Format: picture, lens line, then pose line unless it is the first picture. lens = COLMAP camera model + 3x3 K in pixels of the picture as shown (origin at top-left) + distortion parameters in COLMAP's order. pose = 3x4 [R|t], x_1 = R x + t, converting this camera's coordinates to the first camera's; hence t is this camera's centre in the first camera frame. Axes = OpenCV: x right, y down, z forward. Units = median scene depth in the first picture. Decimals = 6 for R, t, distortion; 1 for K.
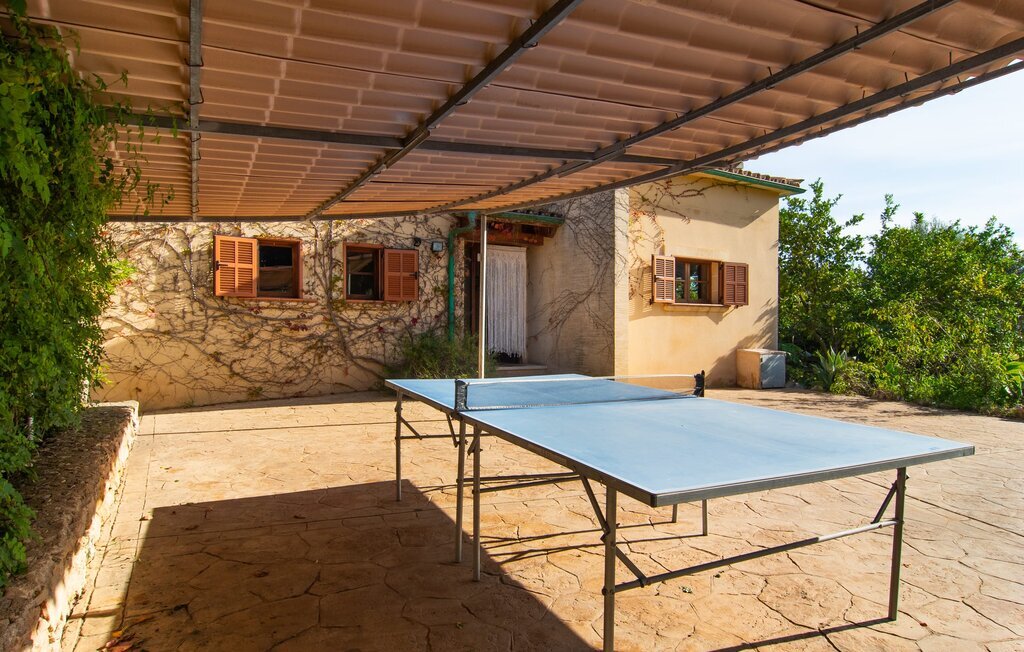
lens RADIAL K [[563.4, 0, 515.6], [0, 563.4, 331.5], [0, 0, 1]] dist [0.001880, -0.000488]
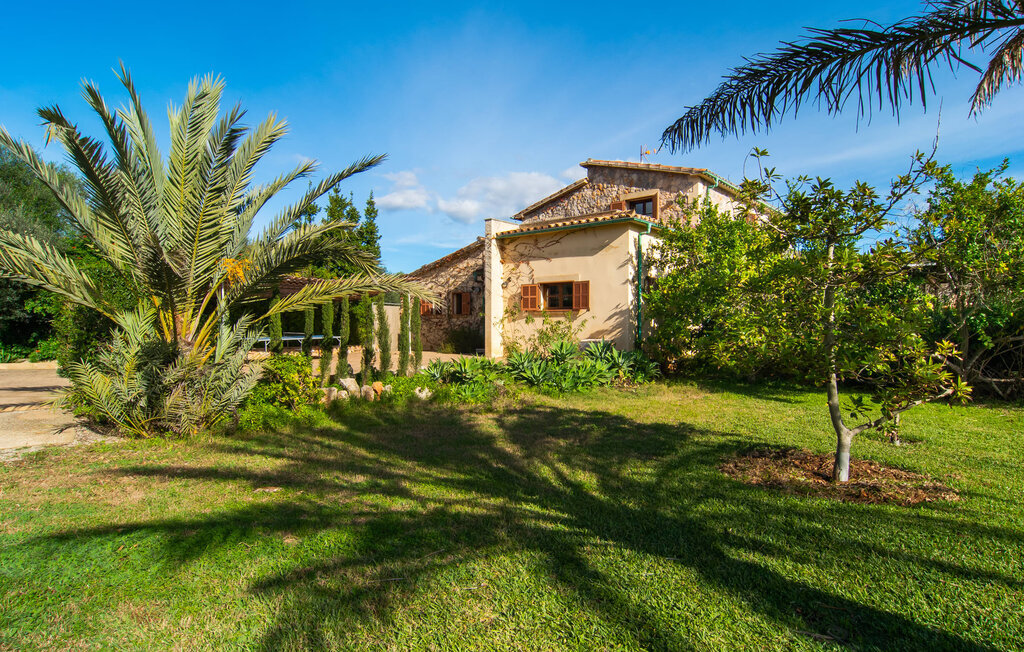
lens RADIAL K [[563.4, 0, 515.6], [0, 563.4, 331.5], [0, 0, 1]] dist [0.001880, -0.000488]
pose [[0.308063, 0.008259, -0.951330, 2.141739], [-0.006326, 0.999958, 0.006633, 0.003911], [0.951345, 0.003974, 0.308102, 0.450297]]
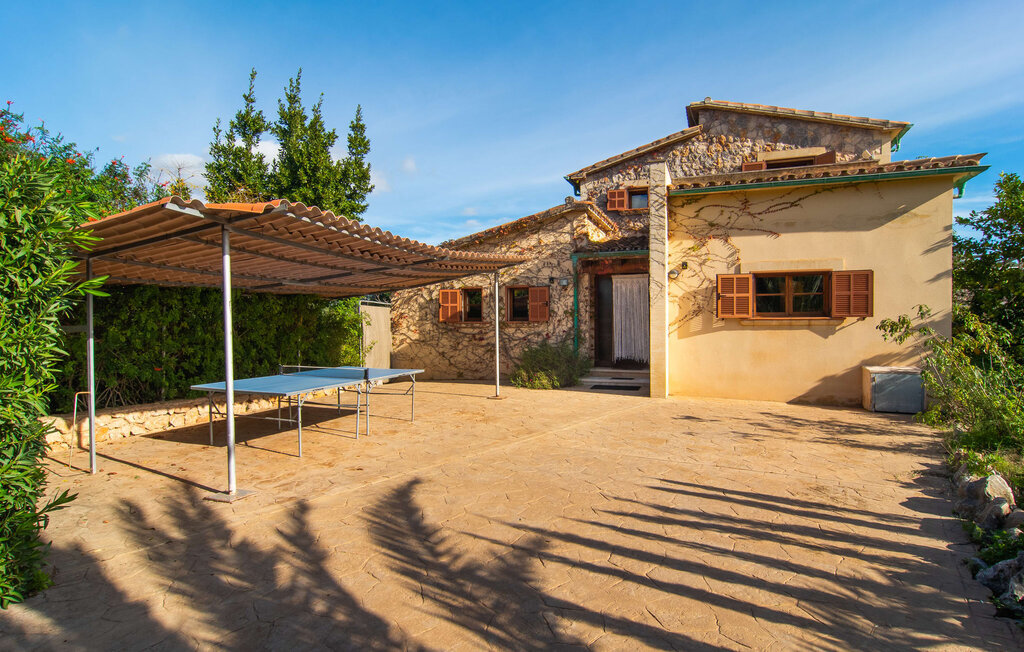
lens RADIAL K [[563.4, 0, 515.6], [0, 563.4, 331.5], [0, 0, 1]] dist [0.001880, -0.000488]
pose [[0.633736, 0.003073, -0.773543, 0.909314], [-0.000931, 0.999994, 0.003210, -0.031577], [0.773549, -0.001314, 0.633735, 0.002859]]
